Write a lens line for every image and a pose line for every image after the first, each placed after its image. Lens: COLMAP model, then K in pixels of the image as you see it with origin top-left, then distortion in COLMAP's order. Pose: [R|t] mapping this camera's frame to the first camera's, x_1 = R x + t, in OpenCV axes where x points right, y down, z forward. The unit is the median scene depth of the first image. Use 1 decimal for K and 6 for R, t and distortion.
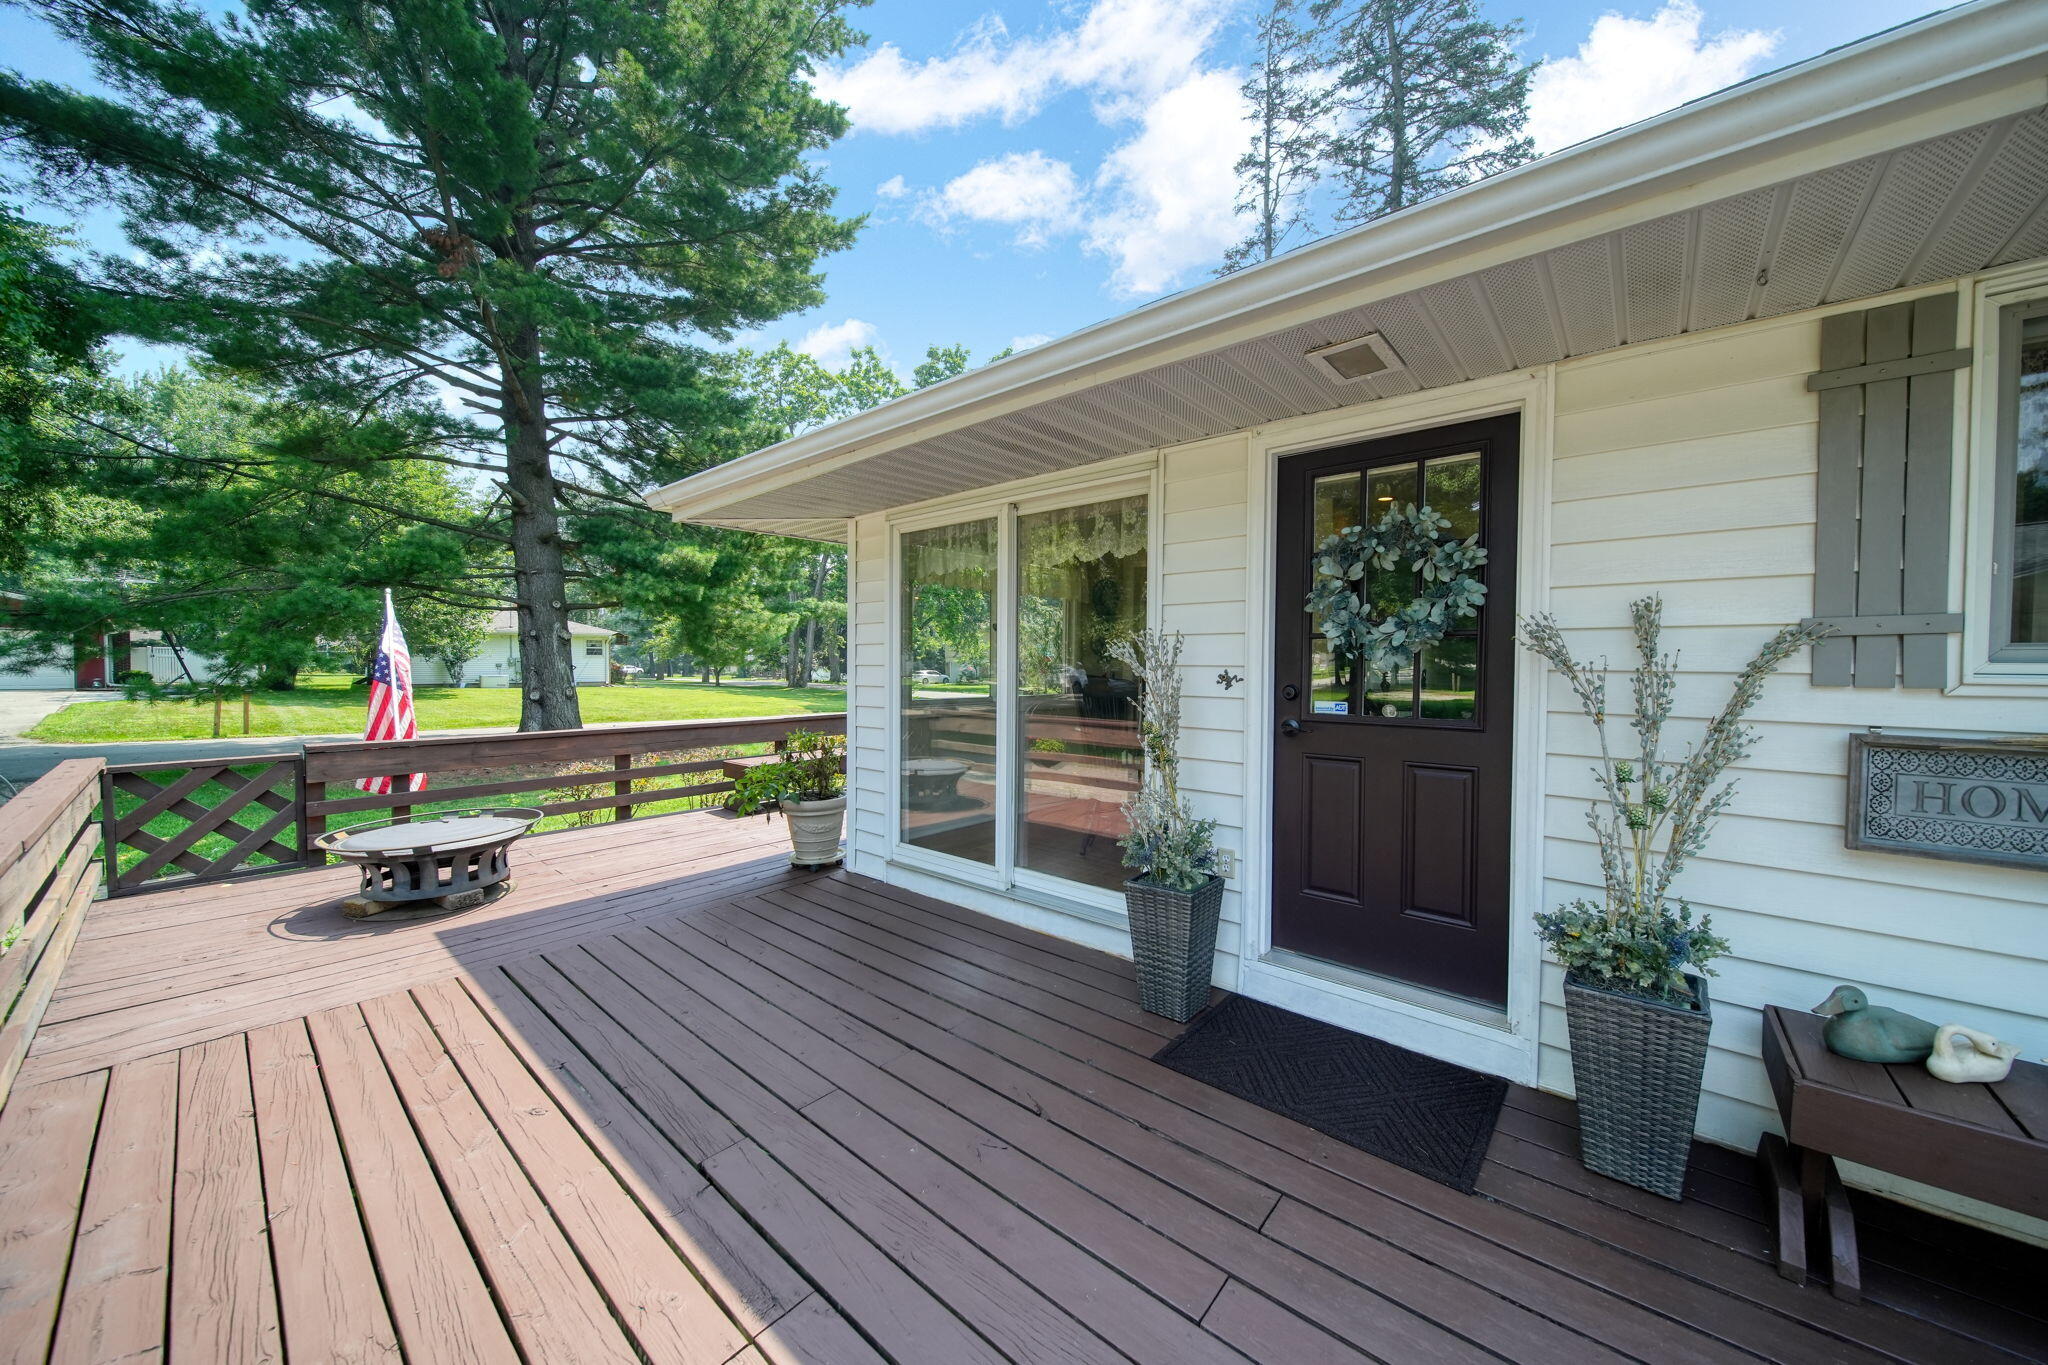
lens RADIAL K [[715.7, 0, 1025.8], [0, 715.7, 684.9], [0, 0, 1]] dist [0.000540, -0.001369]
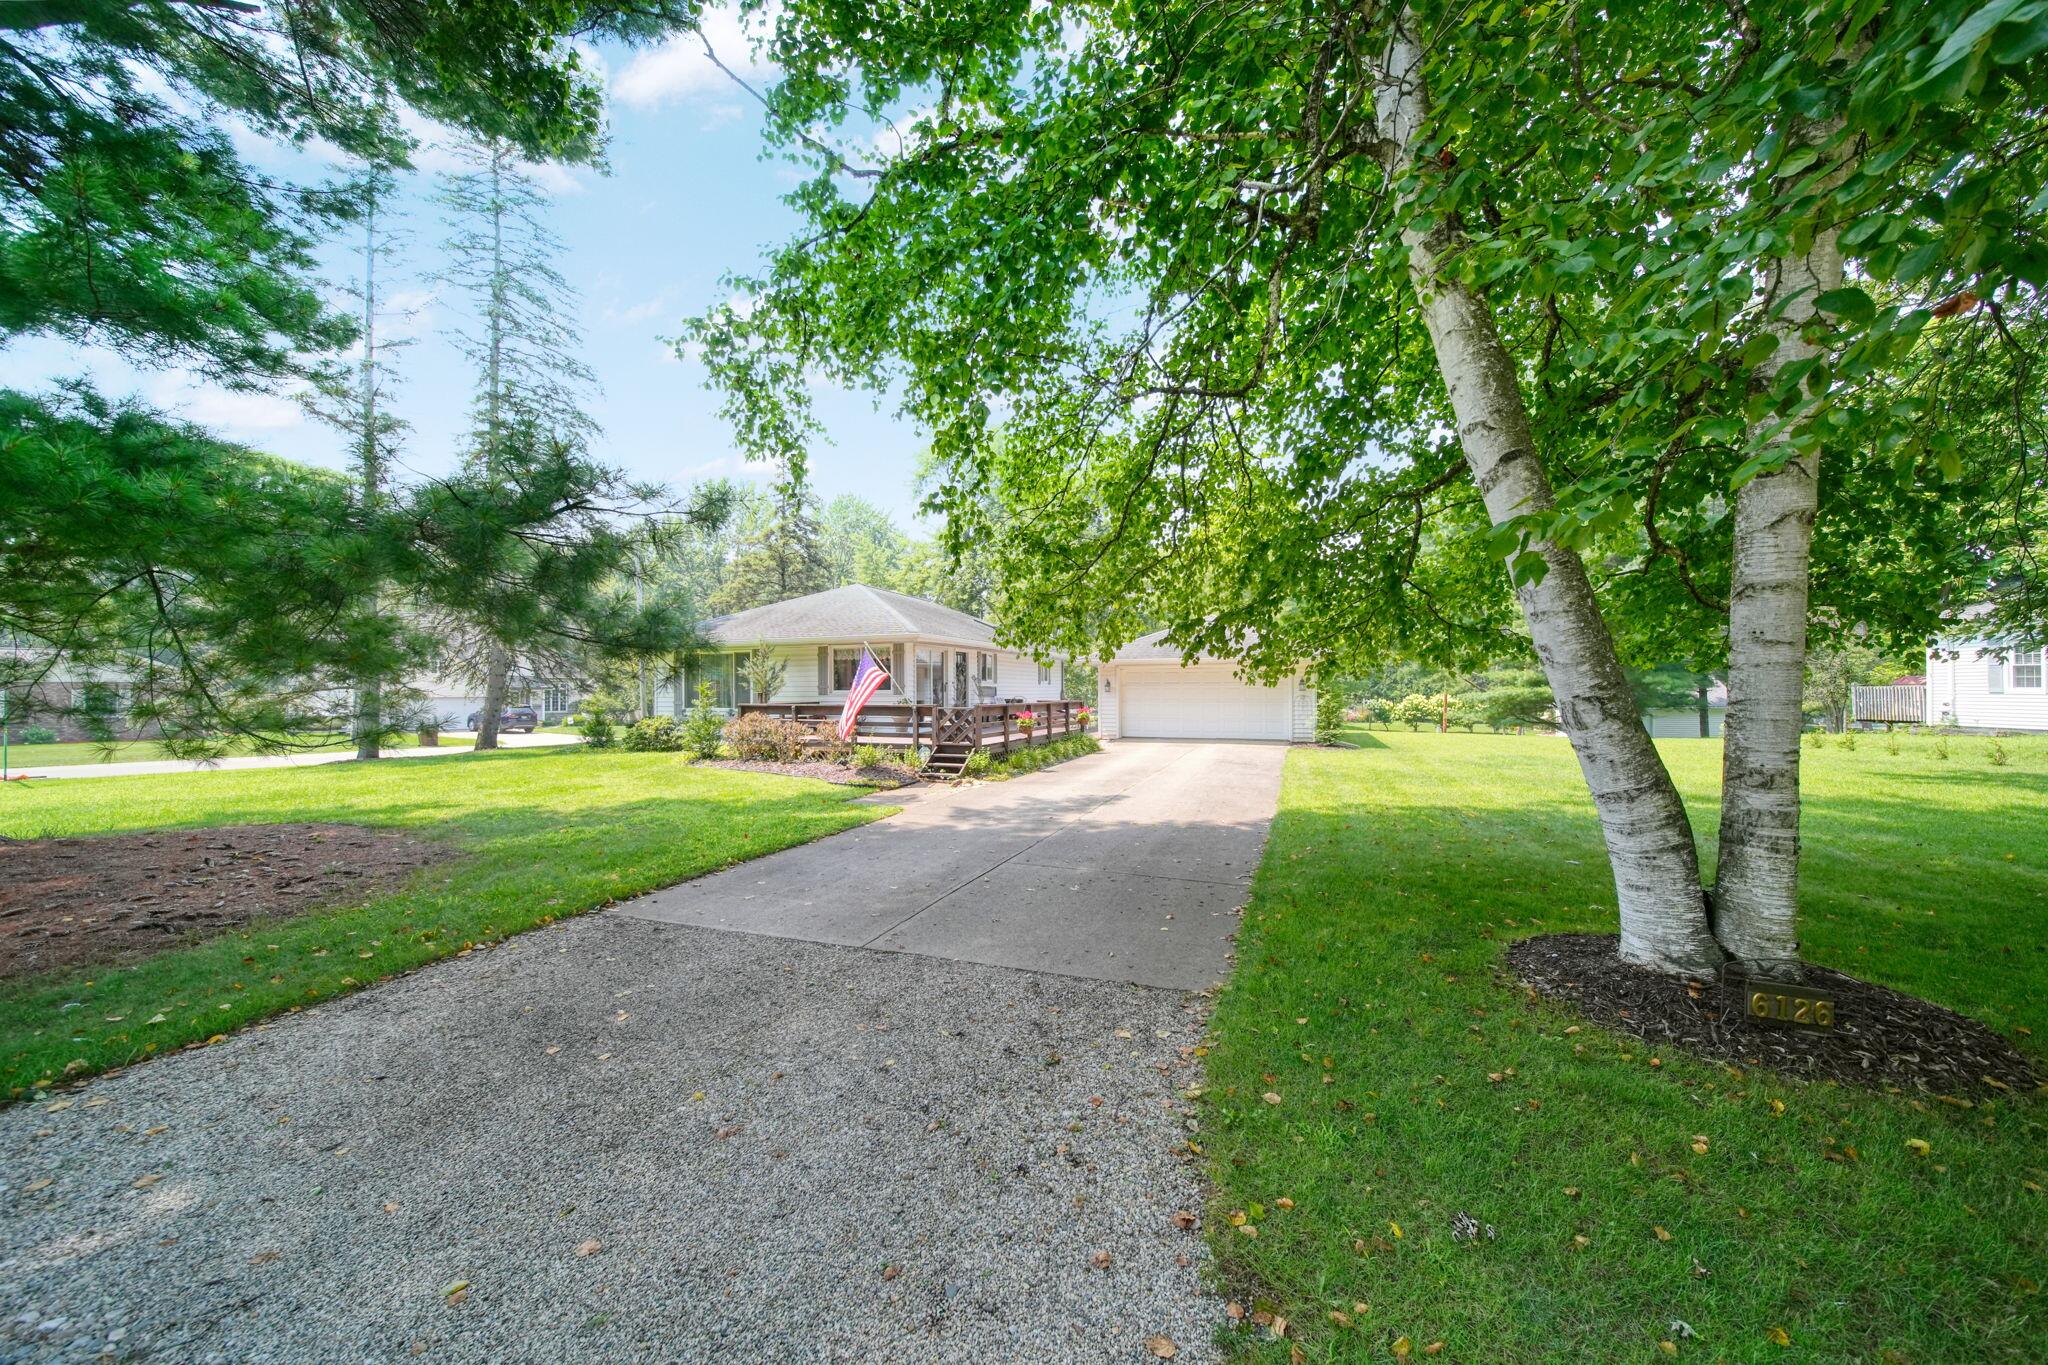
lens RADIAL K [[715.7, 0, 1025.8], [0, 715.7, 684.9], [0, 0, 1]] dist [0.000540, -0.001369]
pose [[-0.335329, 0.007508, 0.942071, -6.275787], [0.035004, 0.999377, 0.004494, 0.007771], [-0.941451, 0.034483, -0.335383, 2.607805]]
